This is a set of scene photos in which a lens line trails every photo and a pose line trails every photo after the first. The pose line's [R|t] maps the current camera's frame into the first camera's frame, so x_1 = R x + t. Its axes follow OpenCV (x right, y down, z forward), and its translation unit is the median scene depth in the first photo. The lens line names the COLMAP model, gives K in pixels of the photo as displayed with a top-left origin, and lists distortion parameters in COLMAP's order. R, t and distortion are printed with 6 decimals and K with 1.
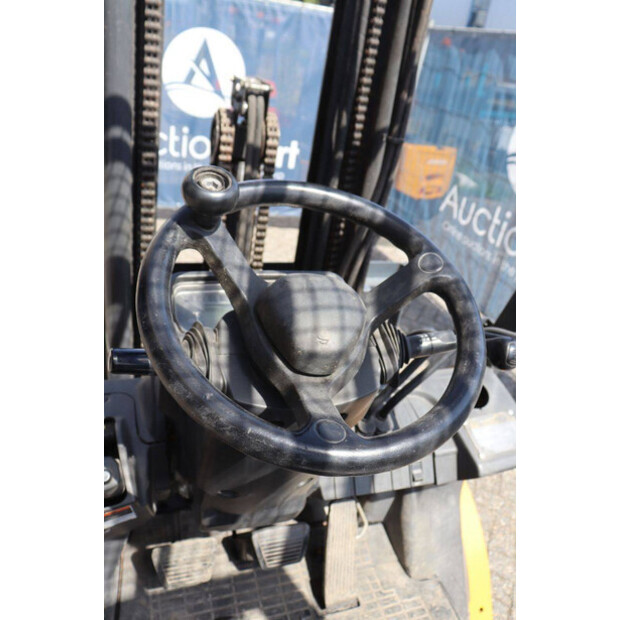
lens RADIAL K [[507.8, 0, 308.8], [0, 507.8, 311.6], [0, 0, 1]] dist [-0.142018, 0.121355]
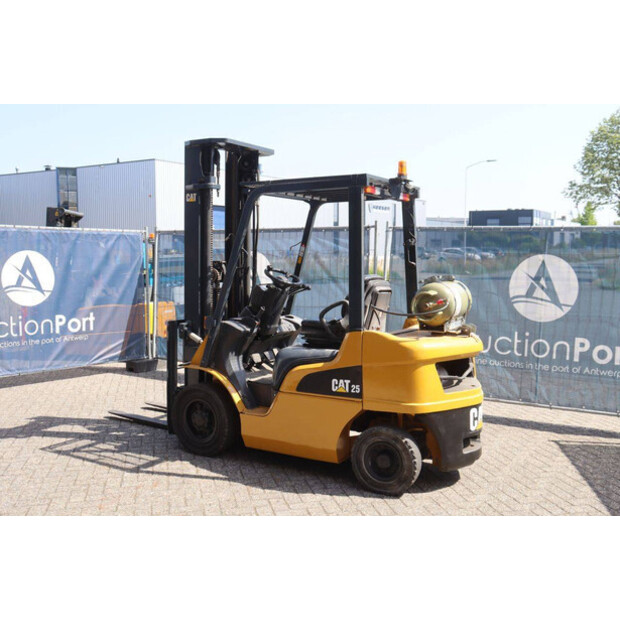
lens RADIAL K [[643.9, 0, 318.9], [0, 643.9, 297.6], [0, 0, 1]] dist [-0.057560, 0.000000]
pose [[0.763943, -0.183365, 0.618682, -2.910884], [0.397017, 0.889390, -0.226636, 1.380474], [-0.508692, 0.418764, 0.752242, -3.407159]]
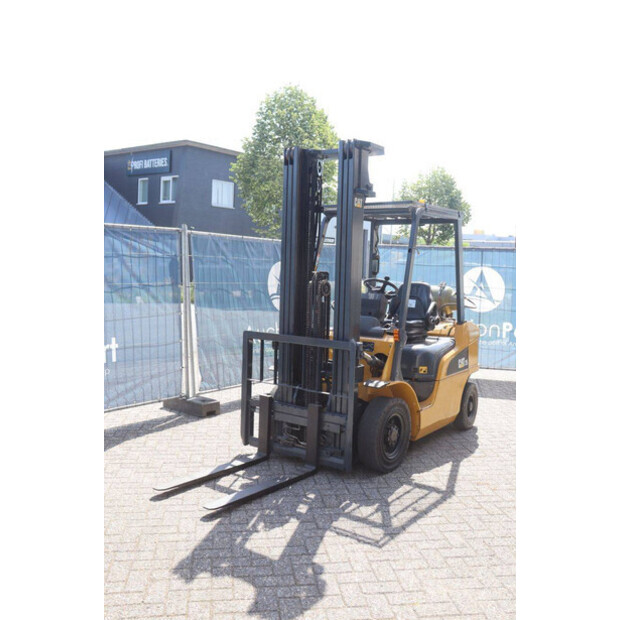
lens RADIAL K [[612.6, 0, 306.5], [0, 612.6, 311.0], [0, 0, 1]] dist [-0.054876, 0.000000]
pose [[-0.543787, -0.235012, 0.805646, -3.924216], [0.292991, 0.846420, 0.444667, -2.376037], [-0.786417, 0.477851, -0.391416, 3.114677]]
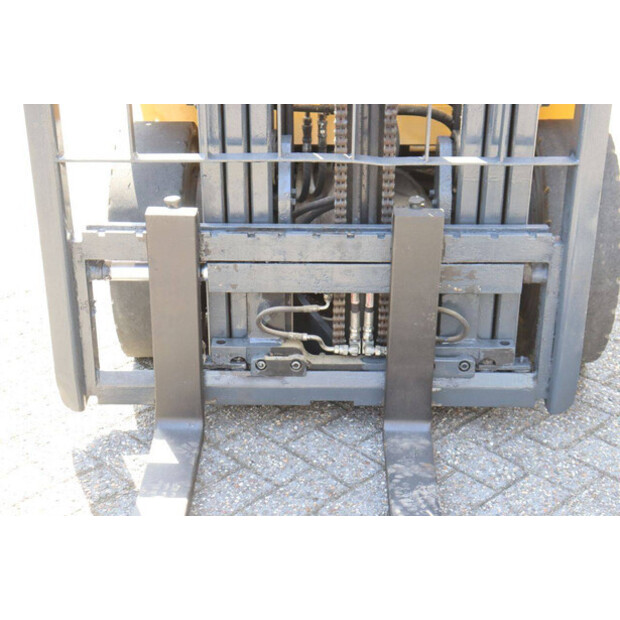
lens RADIAL K [[1051.5, 0, 309.9], [0, 1051.5, 297.3], [0, 0, 1]] dist [0.185377, 0.000000]
pose [[-0.926379, -0.288779, 0.241720, -0.753137], [0.035236, 0.572580, 0.819091, -1.308642], [-0.374940, 0.767306, -0.520251, 2.879582]]
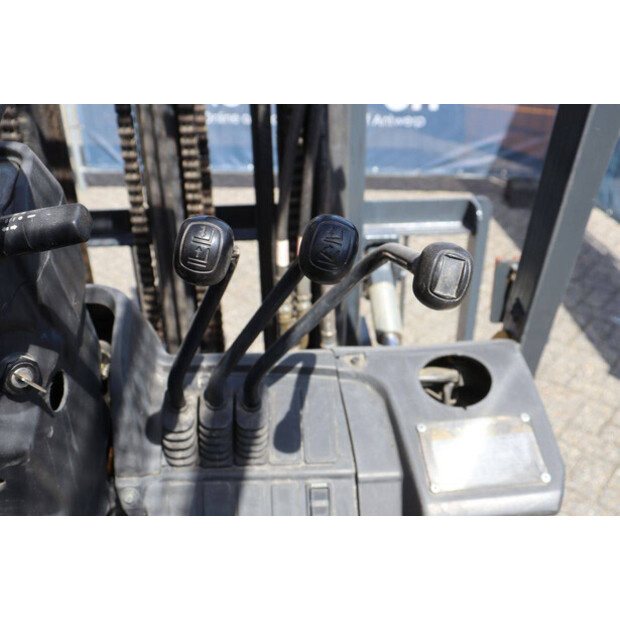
lens RADIAL K [[630.7, 0, 308.8], [0, 630.7, 306.1], [0, 0, 1]] dist [-0.053989, 0.000000]
pose [[0.944909, -0.012871, -0.327081, 0.401740], [0.008515, 0.999855, -0.014746, 0.085971], [0.327223, 0.011148, 0.944881, 0.255574]]
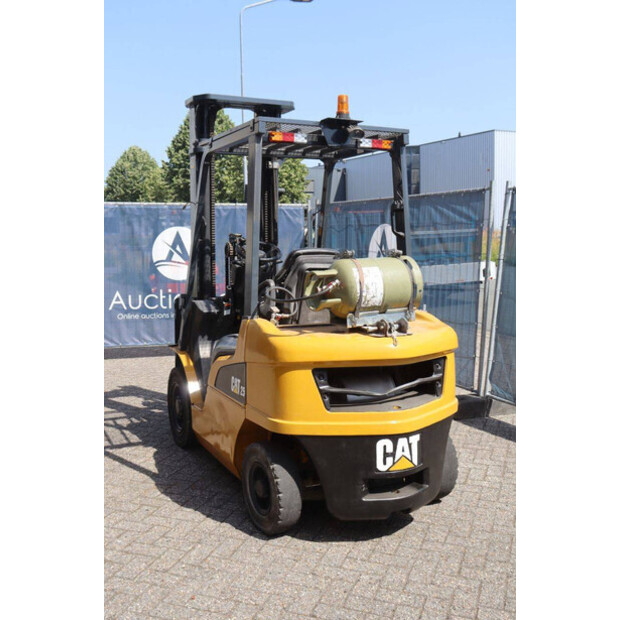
lens RADIAL K [[672.1, 0, 316.4], [0, 672.1, 301.6], [0, 0, 1]] dist [-0.022036, 0.000000]
pose [[0.981266, -0.161503, 0.105043, -0.133892], [0.189199, 0.910672, -0.367261, 1.984090], [-0.036346, 0.380255, 0.924167, -3.524967]]
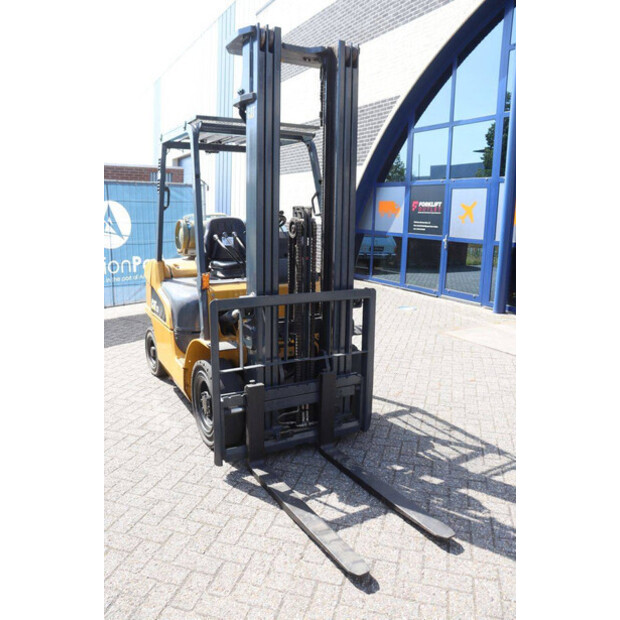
lens RADIAL K [[507.8, 0, 318.6], [0, 507.8, 306.7], [0, 0, 1]] dist [-0.142018, 0.121355]
pose [[-0.965611, -0.140738, -0.218606, 0.389334], [-0.245664, 0.769164, 0.589946, -1.839371], [0.085116, 0.623362, -0.777287, 3.756620]]
